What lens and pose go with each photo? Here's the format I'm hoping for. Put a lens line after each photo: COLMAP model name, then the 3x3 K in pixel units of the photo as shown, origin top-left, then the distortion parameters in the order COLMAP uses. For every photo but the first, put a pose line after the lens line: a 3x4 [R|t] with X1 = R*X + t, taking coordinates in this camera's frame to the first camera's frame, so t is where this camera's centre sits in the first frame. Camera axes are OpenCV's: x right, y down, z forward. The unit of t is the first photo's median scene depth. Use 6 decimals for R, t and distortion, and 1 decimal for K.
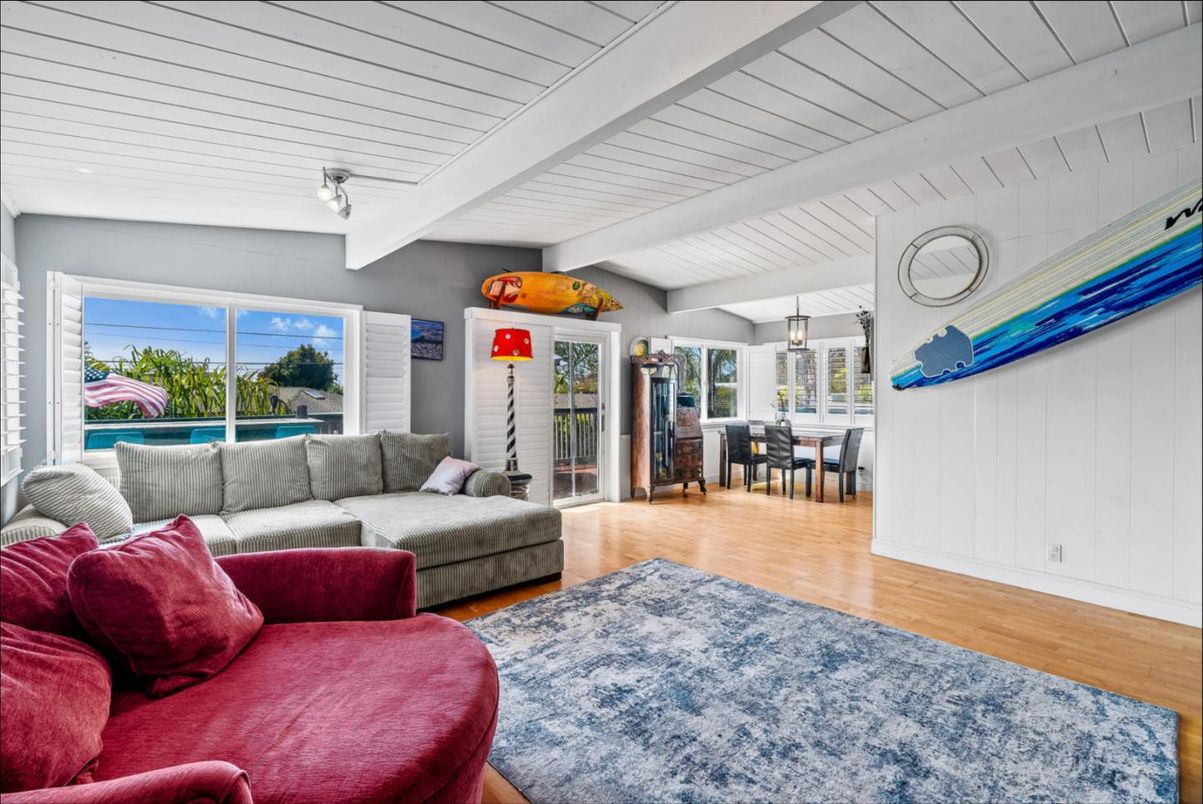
lens RADIAL K [[544.5, 0, 597.4], [0, 544.5, 395.5], [0, 0, 1]] dist [-0.003314, 0.000107]
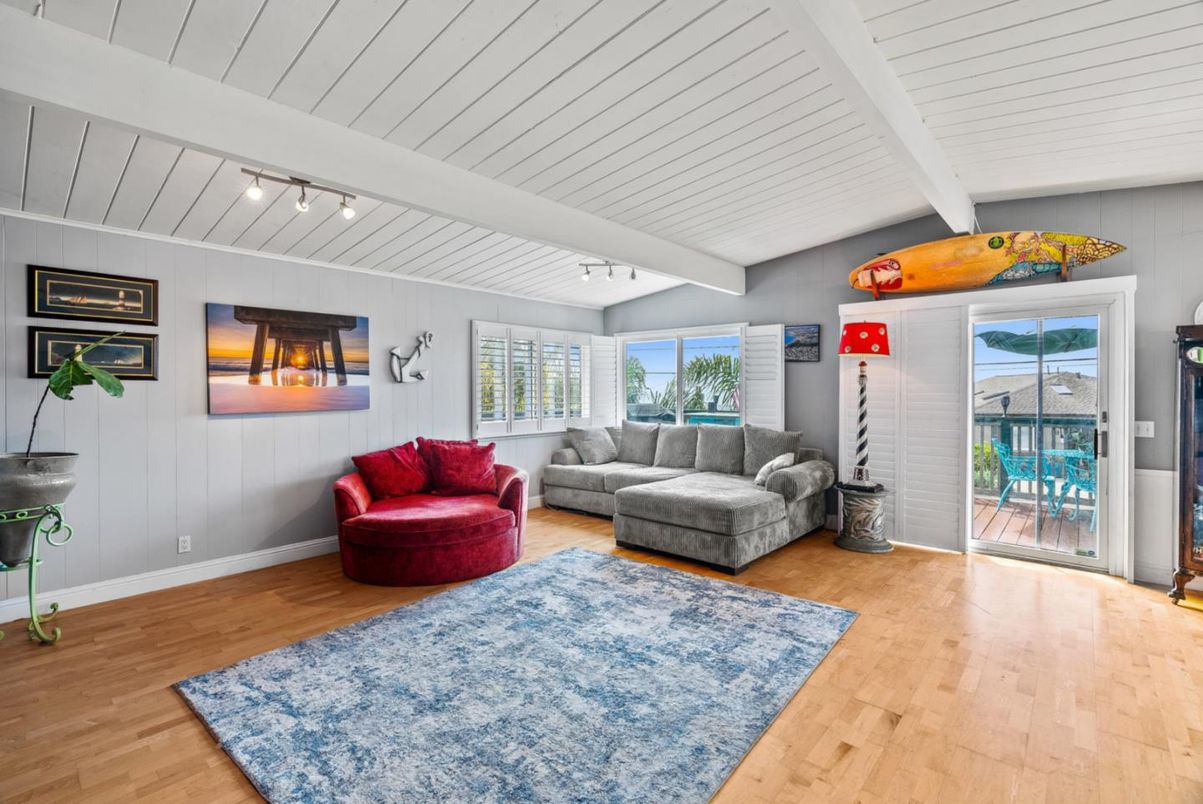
lens RADIAL K [[544.5, 0, 597.4], [0, 544.5, 395.5], [0, 0, 1]] dist [-0.003314, 0.000107]
pose [[0.127519, 0.009434, -0.991791, 1.072166], [-0.004634, 0.999950, 0.008916, -0.012202], [0.991825, 0.003459, 0.127557, 0.714222]]
